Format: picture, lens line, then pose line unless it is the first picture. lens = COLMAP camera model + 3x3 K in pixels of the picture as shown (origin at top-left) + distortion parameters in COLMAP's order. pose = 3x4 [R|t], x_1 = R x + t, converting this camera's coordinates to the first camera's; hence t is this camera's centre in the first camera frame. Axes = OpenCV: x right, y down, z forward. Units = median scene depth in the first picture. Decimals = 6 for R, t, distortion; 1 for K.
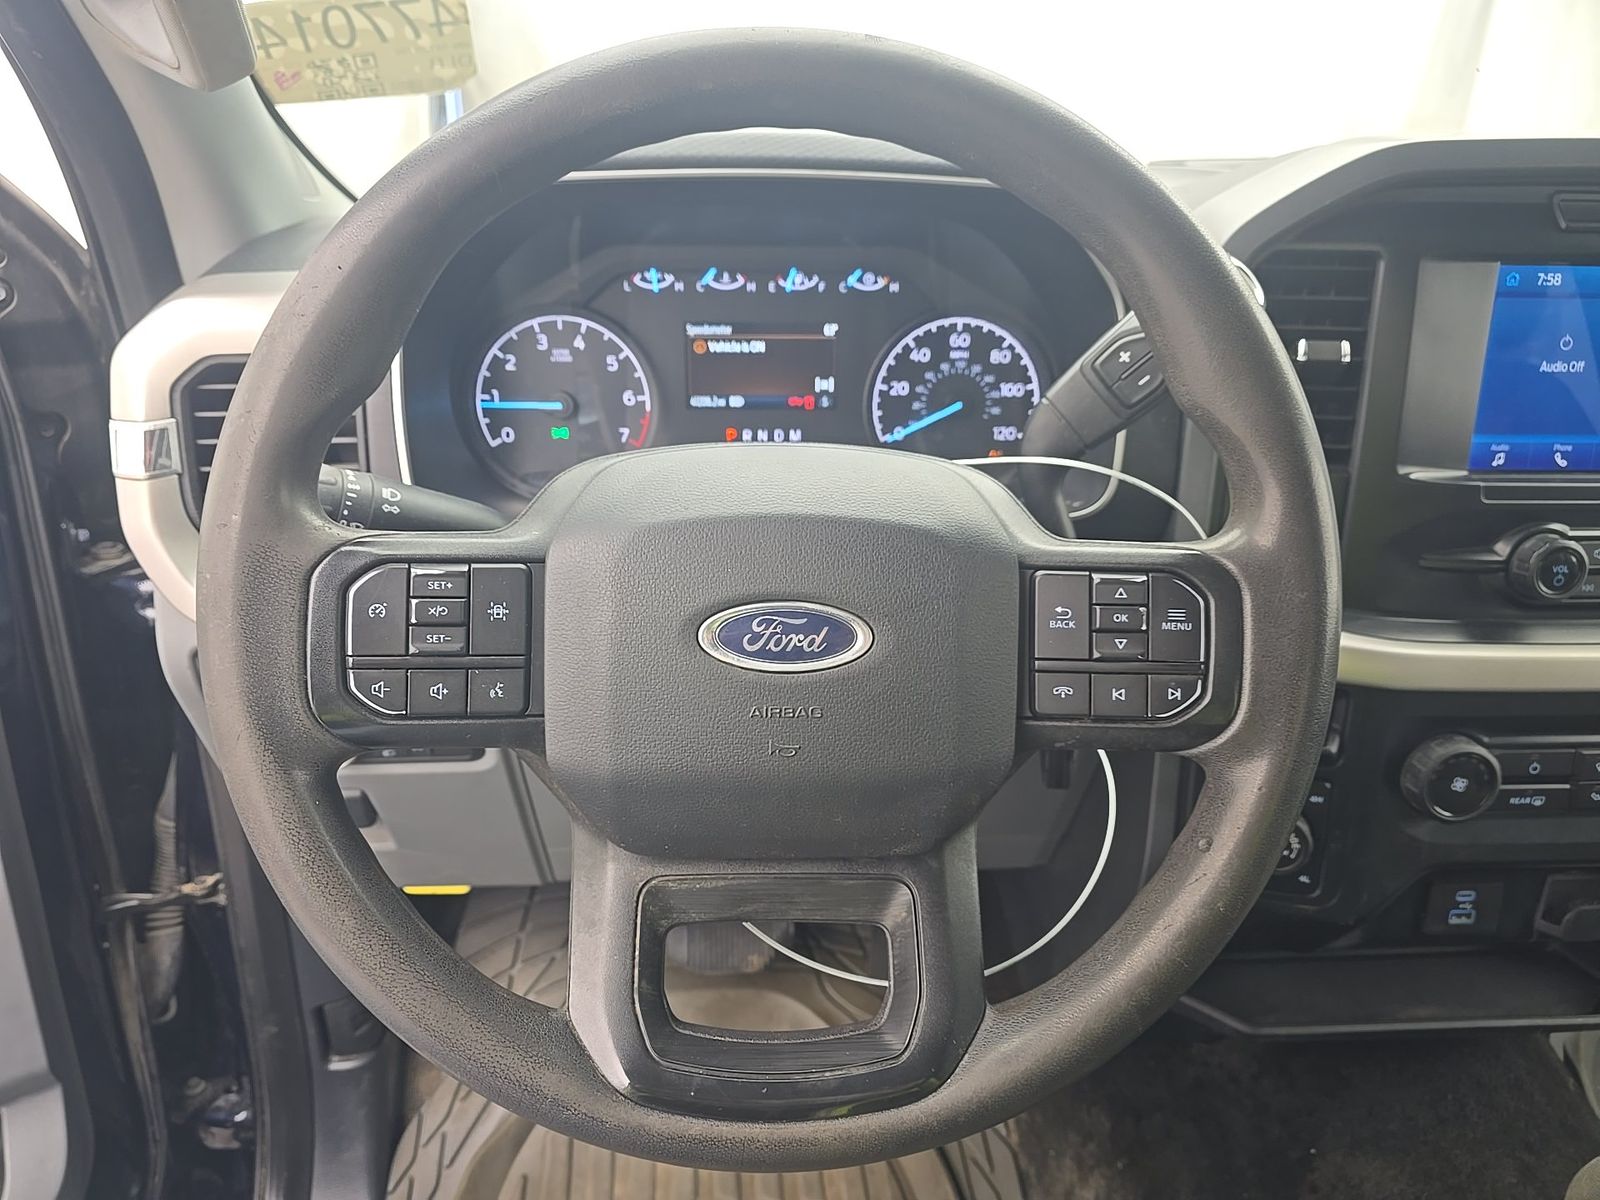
lens RADIAL K [[1082.4, 0, 795.3], [0, 1082.4, 598.3], [0, 0, 1]] dist [0.040486, -0.031709]
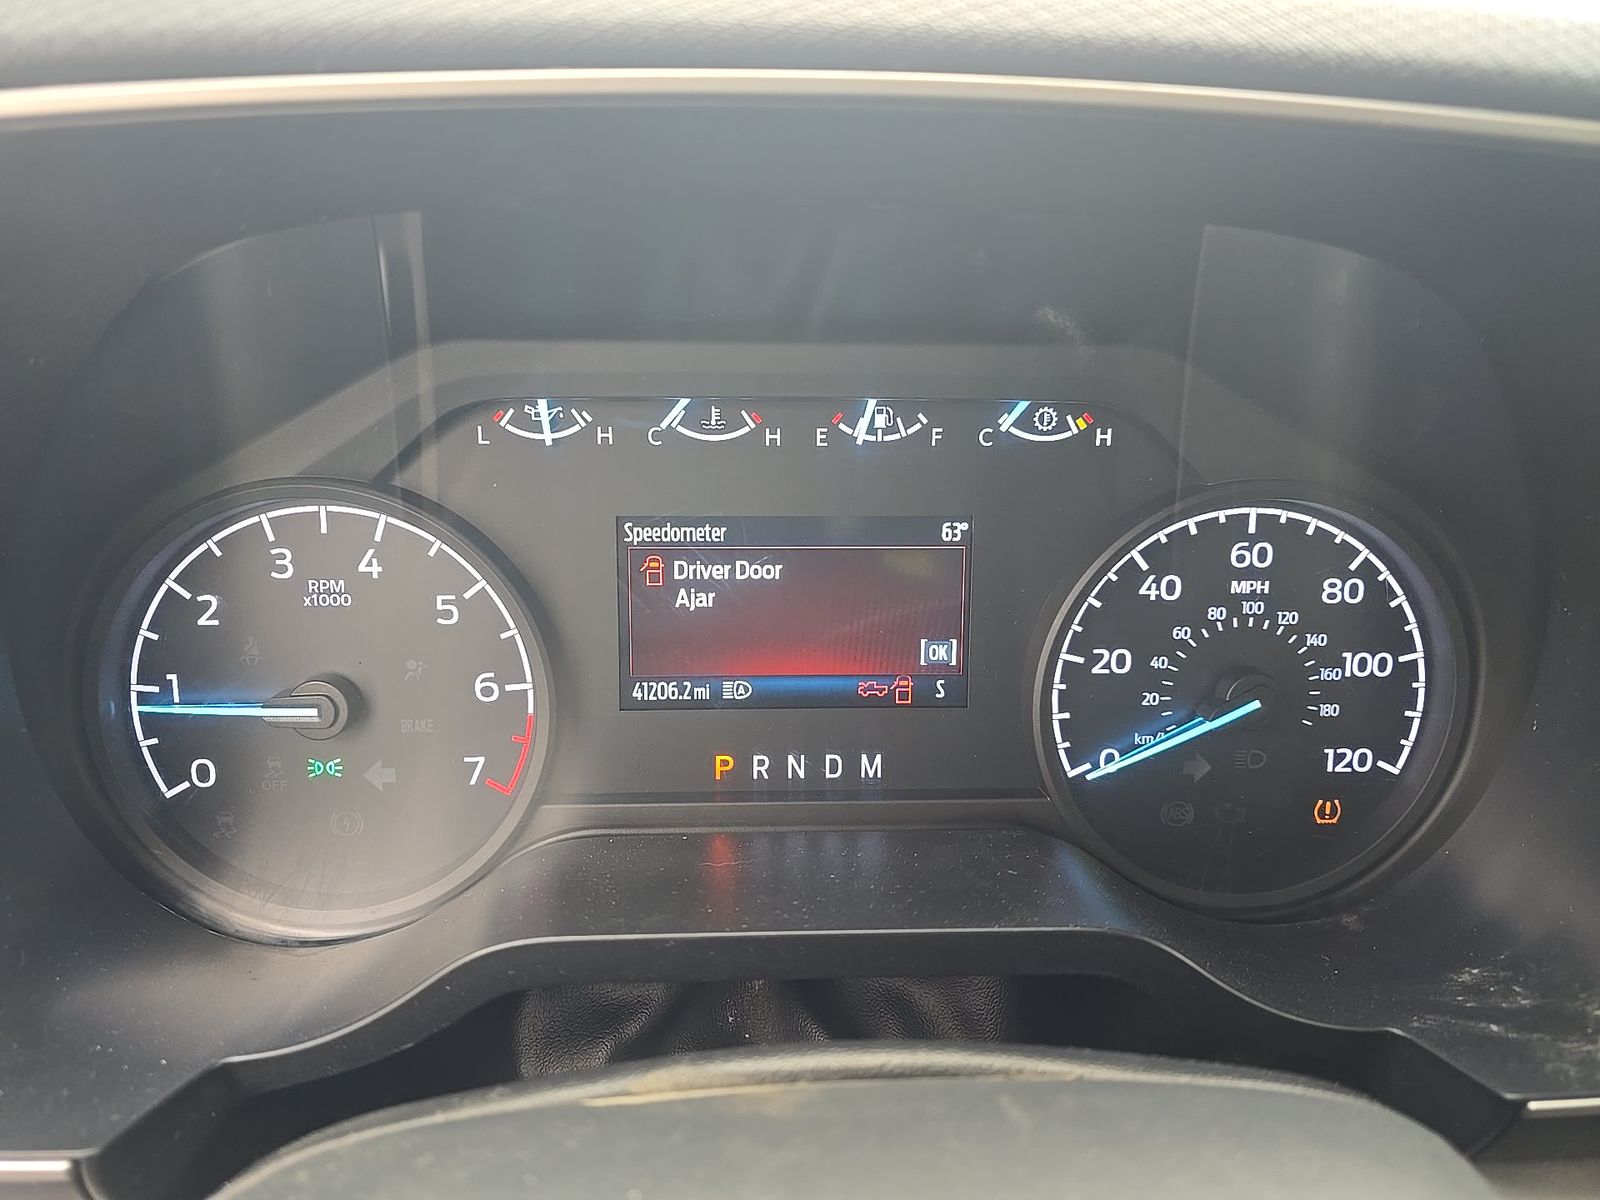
lens RADIAL K [[1082.4, 0, 789.7], [0, 1082.4, 597.1], [0, 0, 1]] dist [0.040486, -0.031709]
pose [[0.999999, 0.000263, -0.001297, -0.033092], [-0.000367, 0.996704, -0.081124, -0.186335], [0.001271, 0.081125, 0.996703, 0.570023]]
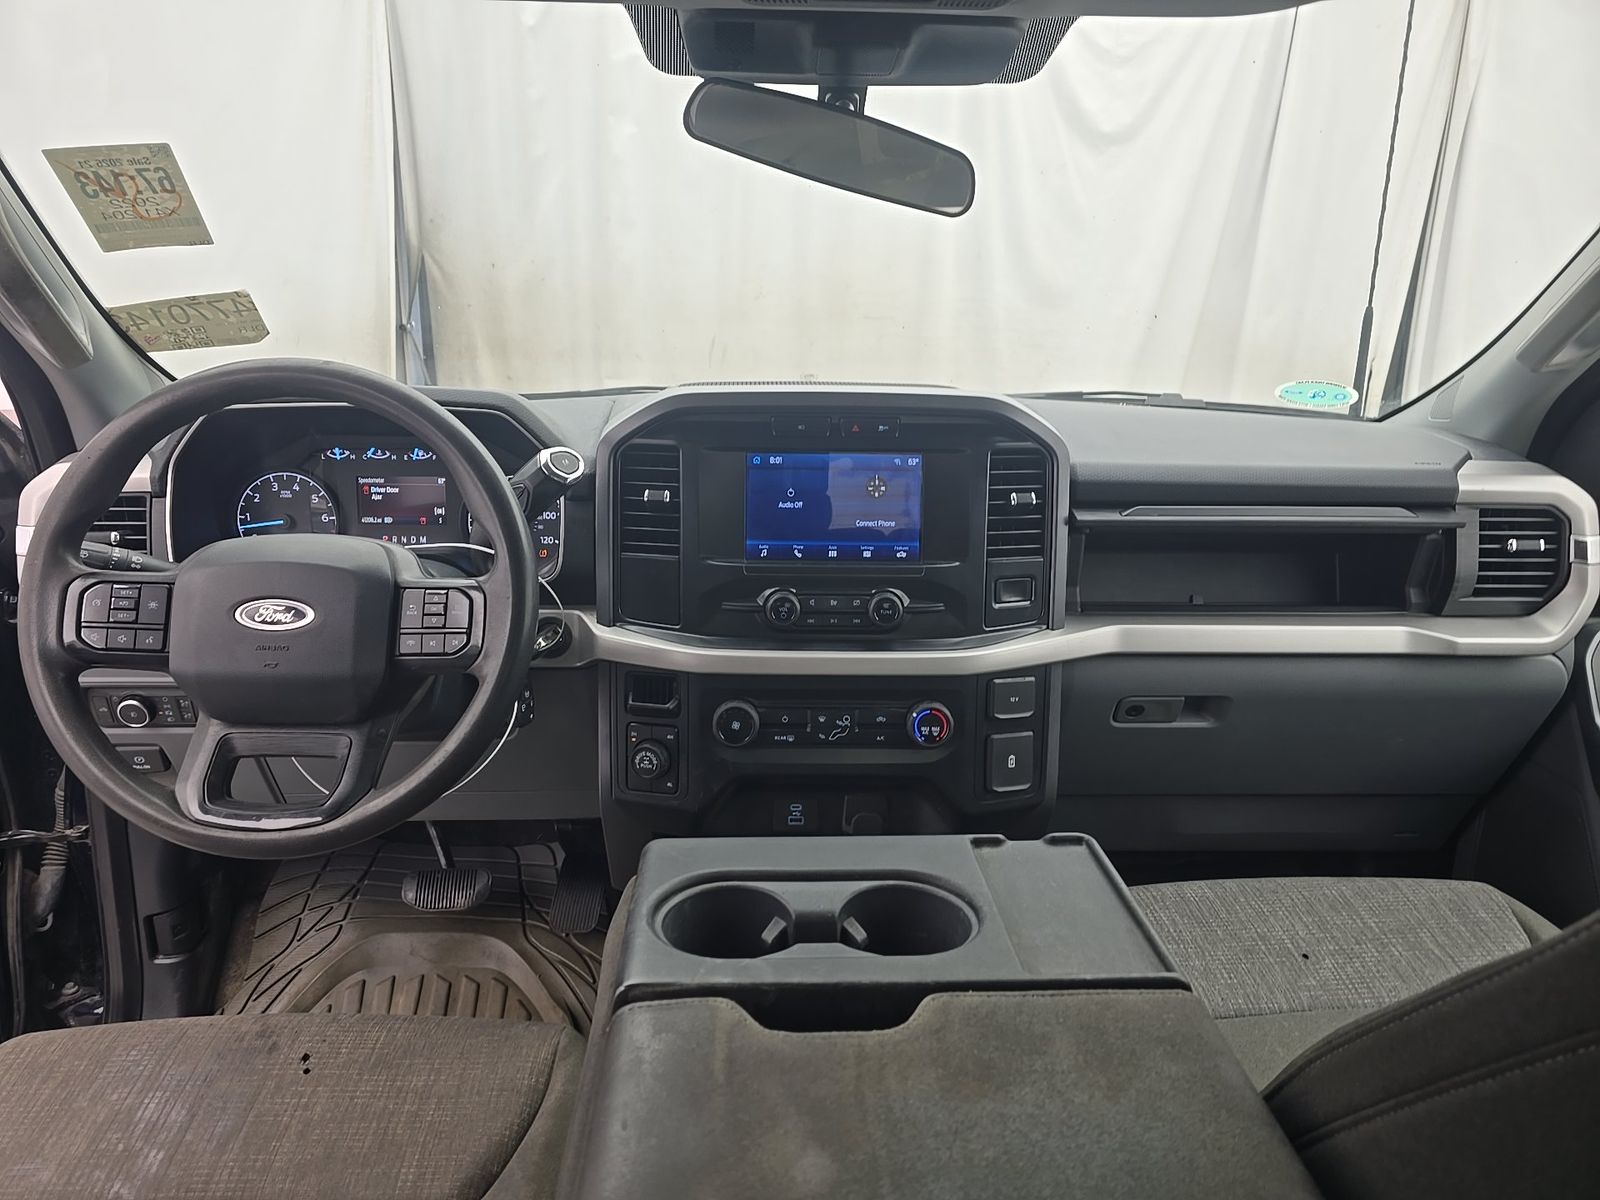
lens RADIAL K [[1082.4, 0, 811.7], [0, 1082.4, 600.9], [0, 0, 1]] dist [0.040486, -0.031709]
pose [[0.999958, 0.006050, -0.006937, 0.650994], [-0.006855, 0.992423, -0.122675, 0.160380], [0.006142, 0.122717, 0.992423, -0.733345]]
